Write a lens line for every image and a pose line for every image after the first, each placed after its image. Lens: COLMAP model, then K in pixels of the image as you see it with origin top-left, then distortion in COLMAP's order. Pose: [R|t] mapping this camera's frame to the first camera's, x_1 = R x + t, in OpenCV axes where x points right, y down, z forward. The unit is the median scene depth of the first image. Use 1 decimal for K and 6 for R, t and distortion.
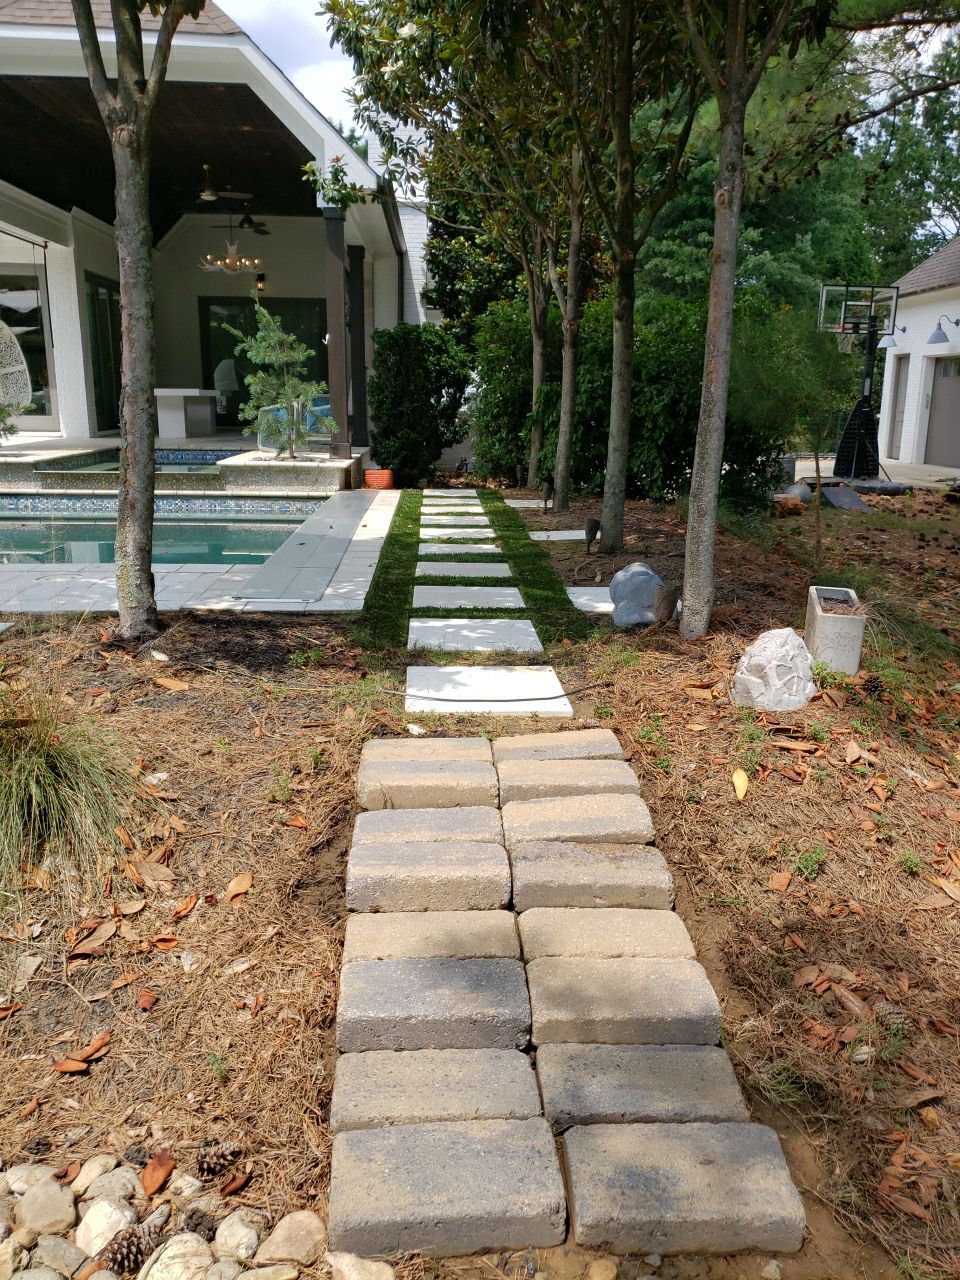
lens RADIAL K [[998.2, 0, 480.0], [0, 998.2, 640.0], [0, 0, 1]] dist [-0.008206, 0.058124]
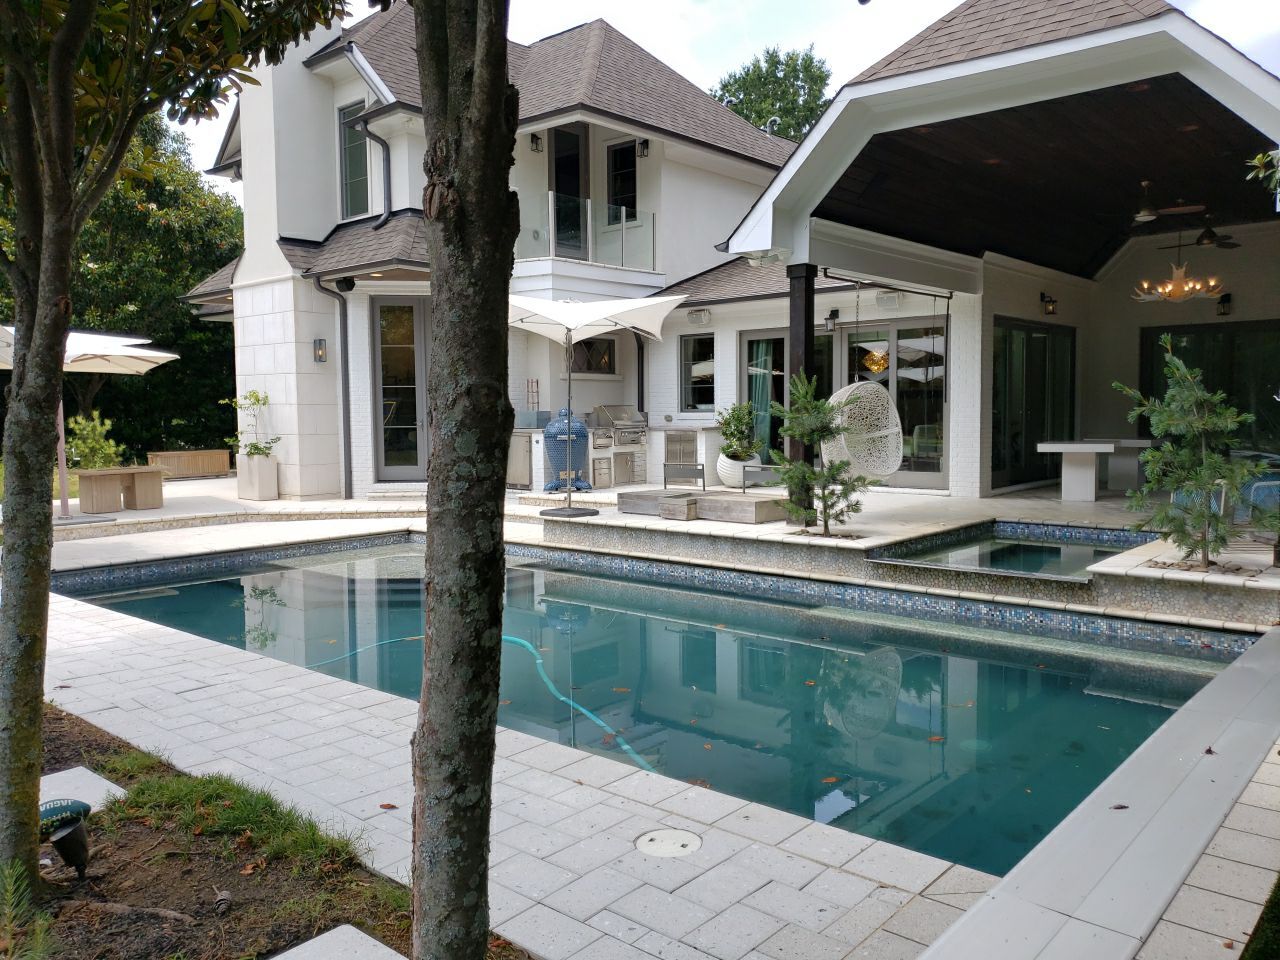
lens RADIAL K [[998.2, 0, 665.0], [0, 998.2, 487.1], [0, 0, 1]] dist [-0.008206, 0.058124]
pose [[0.733106, 0.035228, -0.679202, 0.005437], [-0.145180, 0.983745, -0.105679, -0.111130], [0.664439, 0.176080, 0.726304, 0.247144]]
